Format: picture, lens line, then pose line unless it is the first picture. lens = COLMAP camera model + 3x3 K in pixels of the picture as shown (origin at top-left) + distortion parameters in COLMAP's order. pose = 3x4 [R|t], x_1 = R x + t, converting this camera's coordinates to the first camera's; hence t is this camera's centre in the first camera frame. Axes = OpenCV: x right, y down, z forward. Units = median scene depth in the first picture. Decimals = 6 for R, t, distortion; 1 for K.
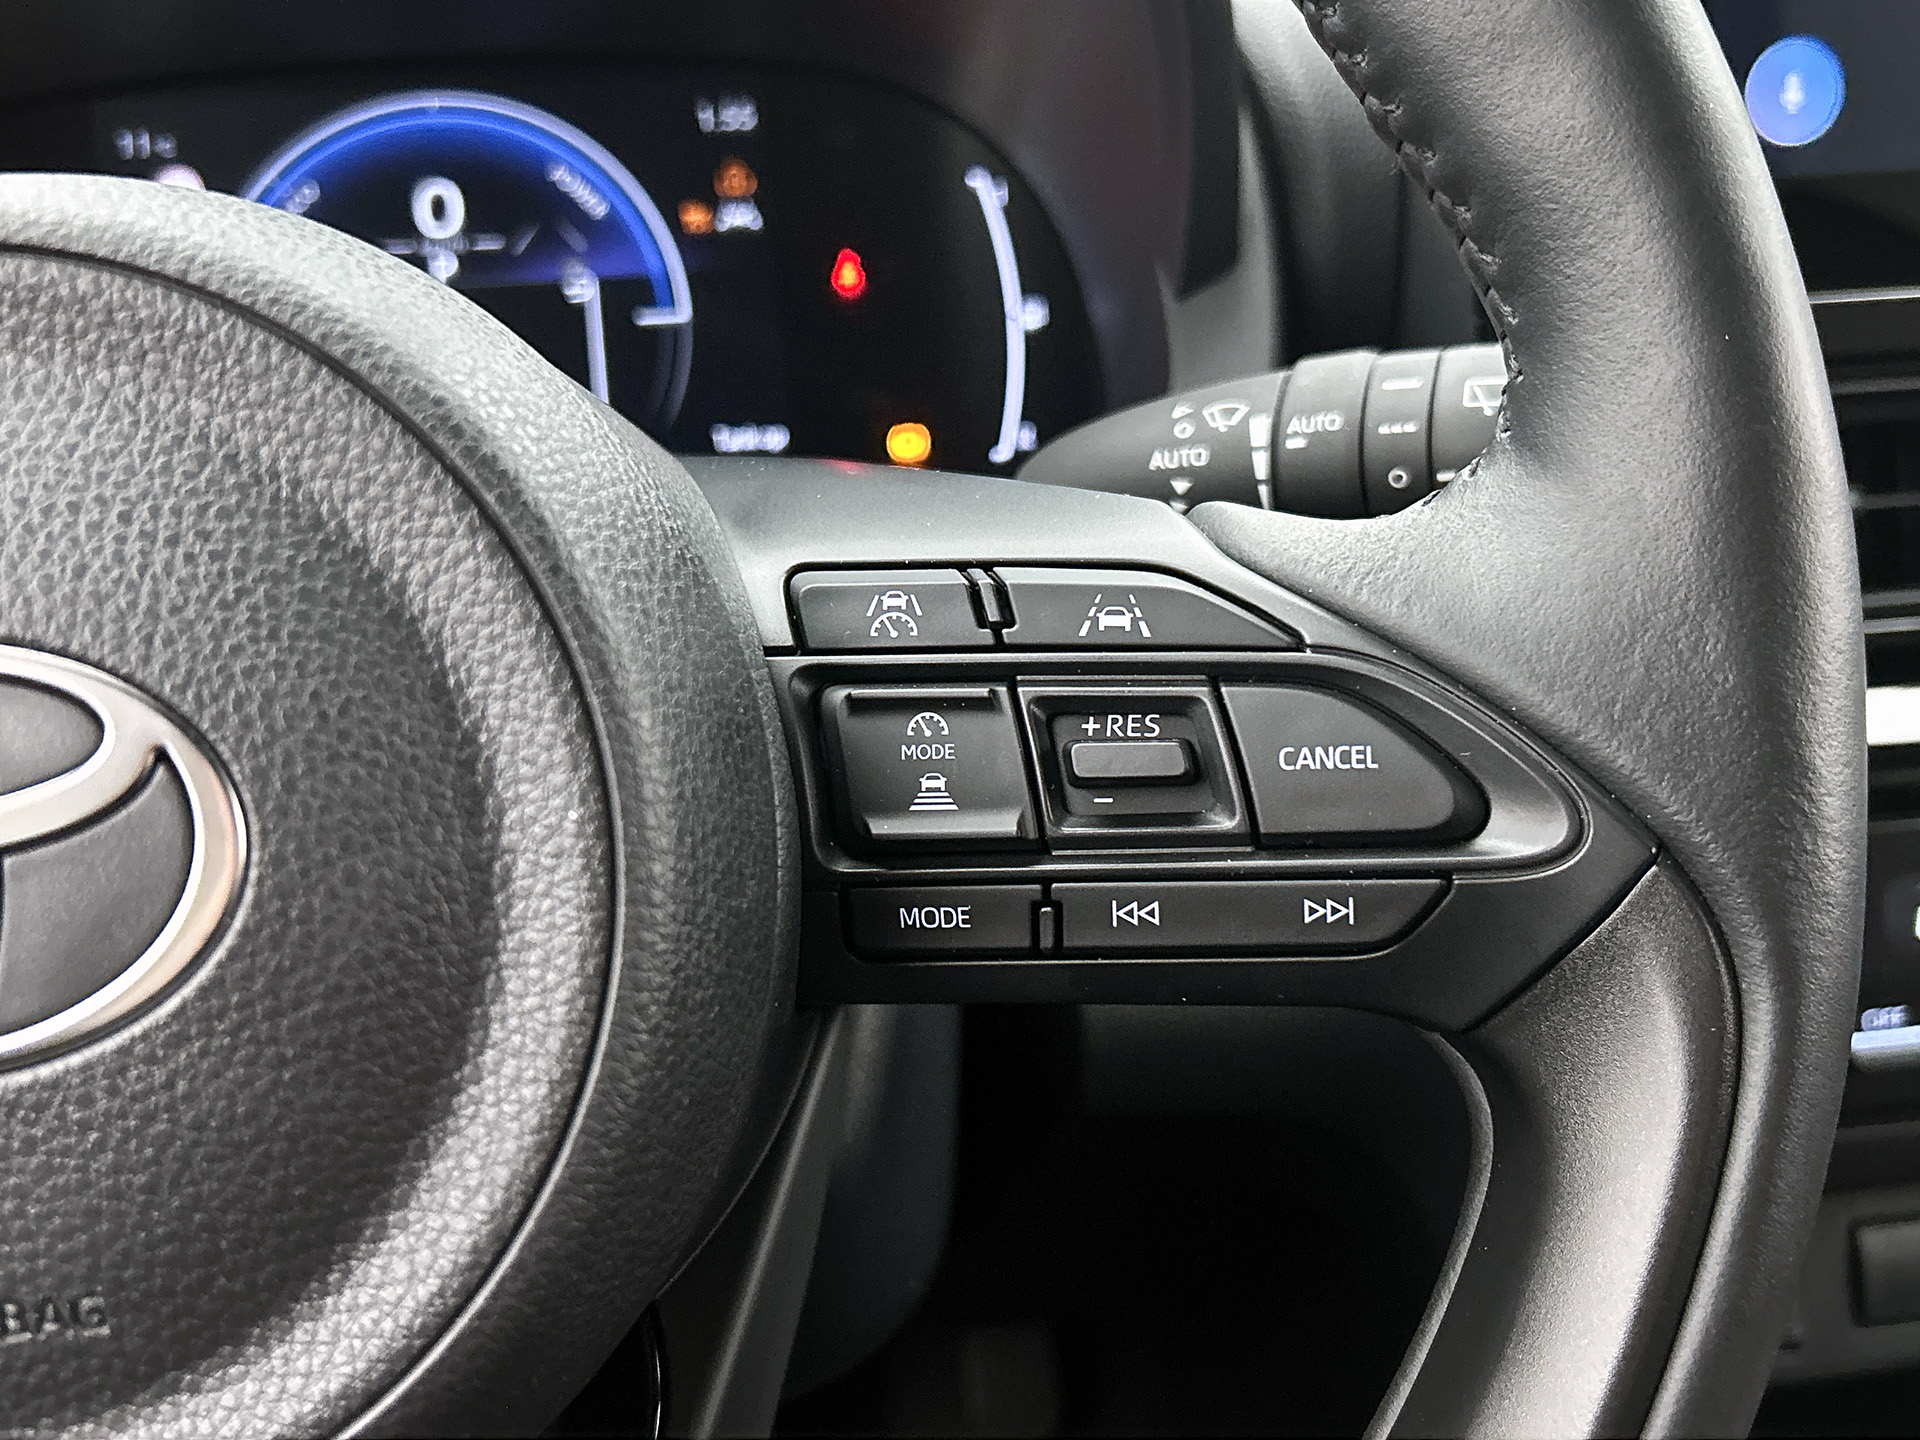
lens RADIAL K [[2053.3, 0, 958.5], [0, 2053.3, 751.6], [0, 0, 1]] dist [0.134846, -0.404176]
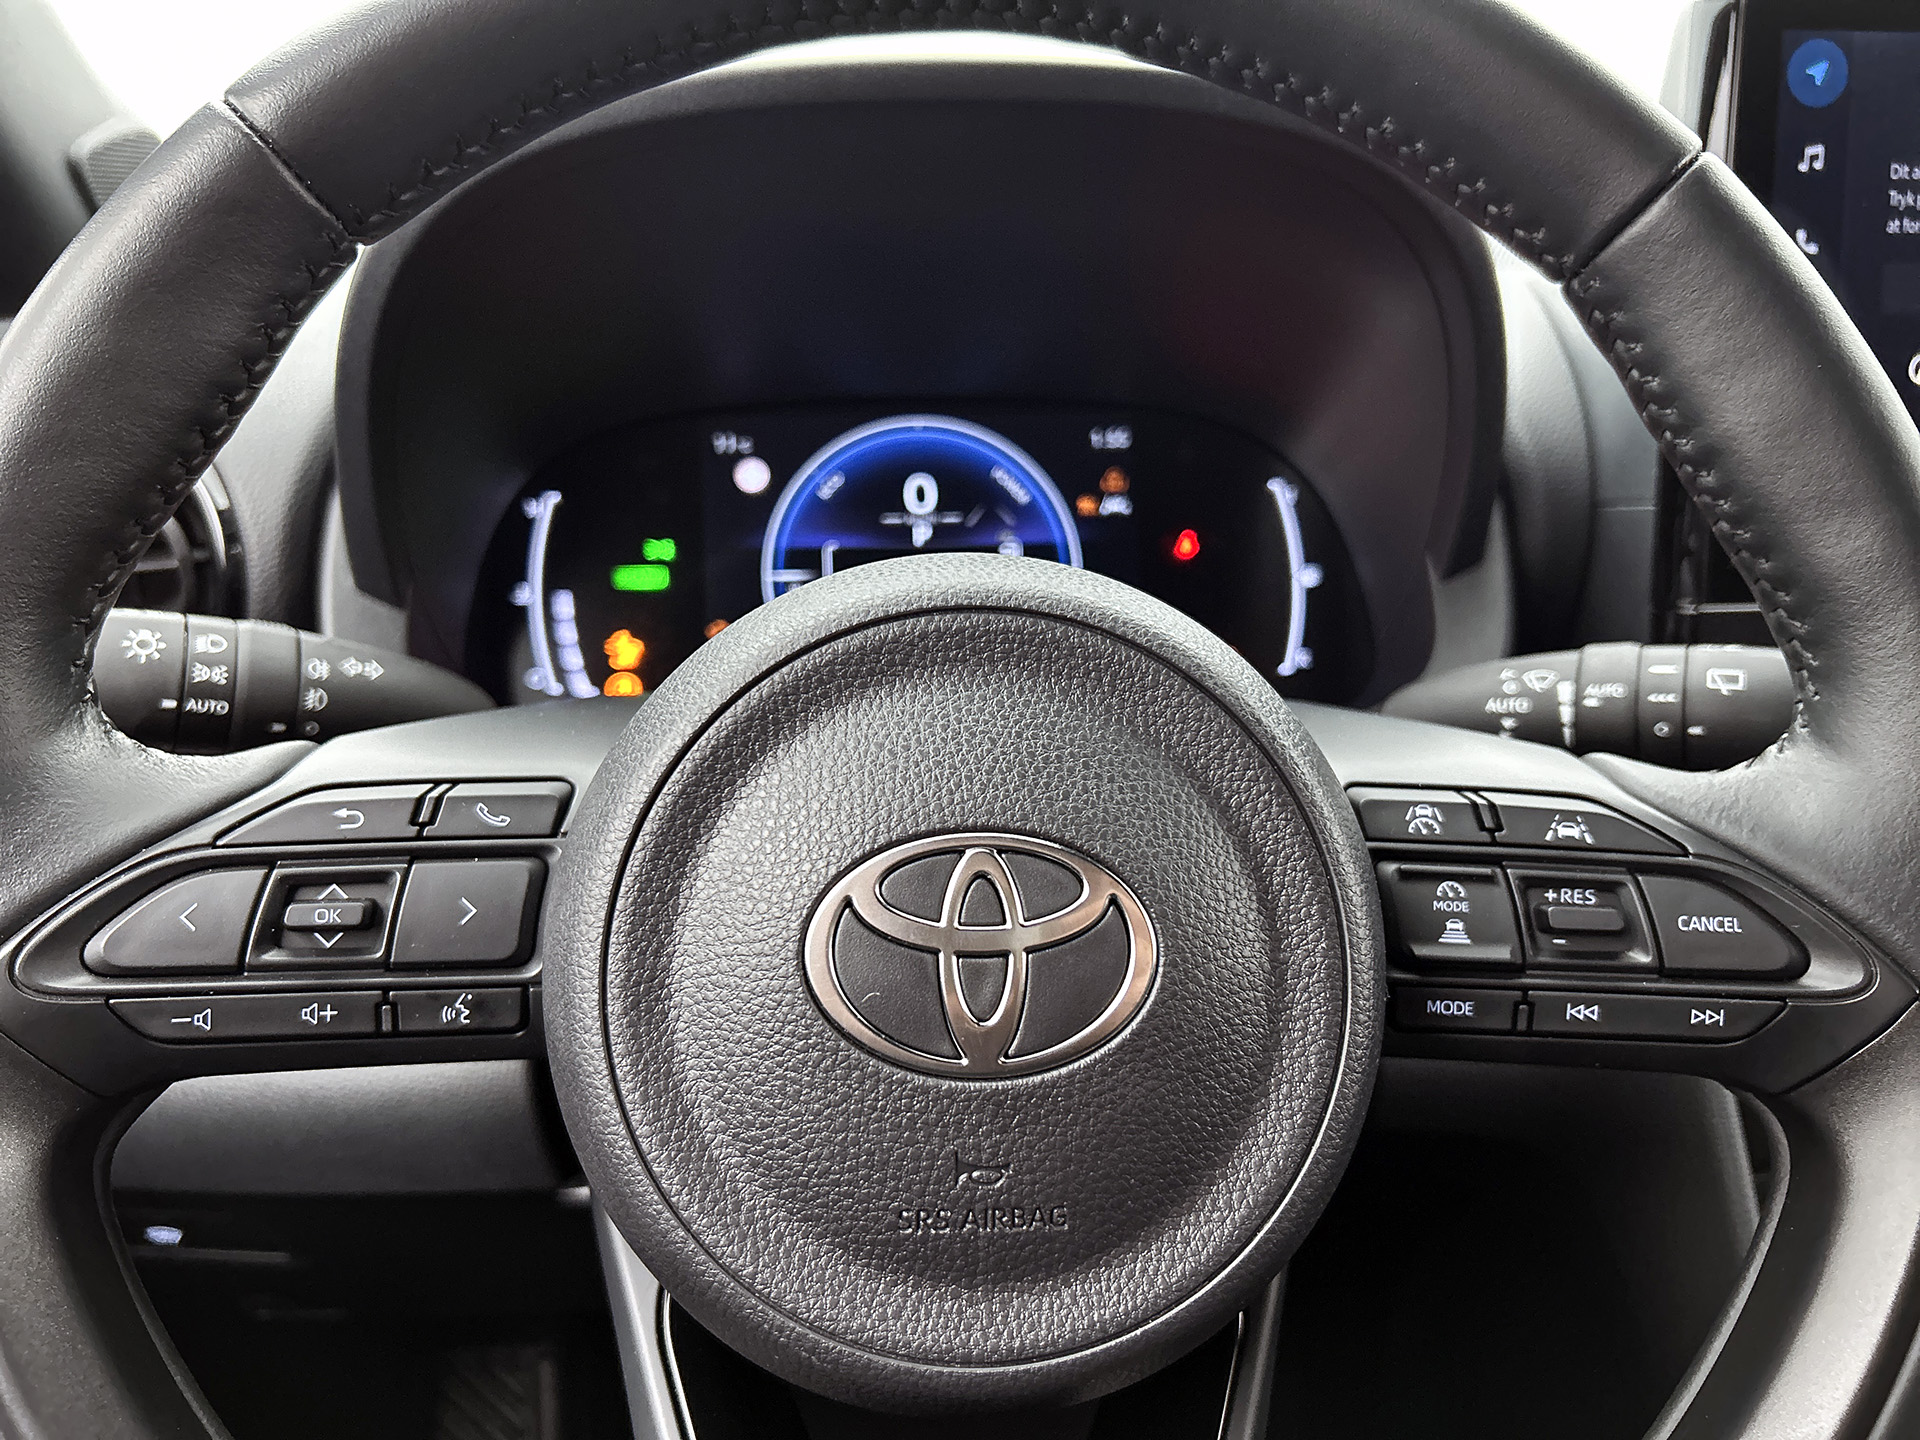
lens RADIAL K [[1576.5, 0, 962.6], [0, 1576.5, 744.0], [0, 0, 1]] dist [0.087698, -0.221378]
pose [[0.998267, 0.045210, -0.037675, -0.375071], [-0.047261, 0.997341, -0.055472, -0.041648], [0.035067, 0.057156, 0.997749, -0.298026]]
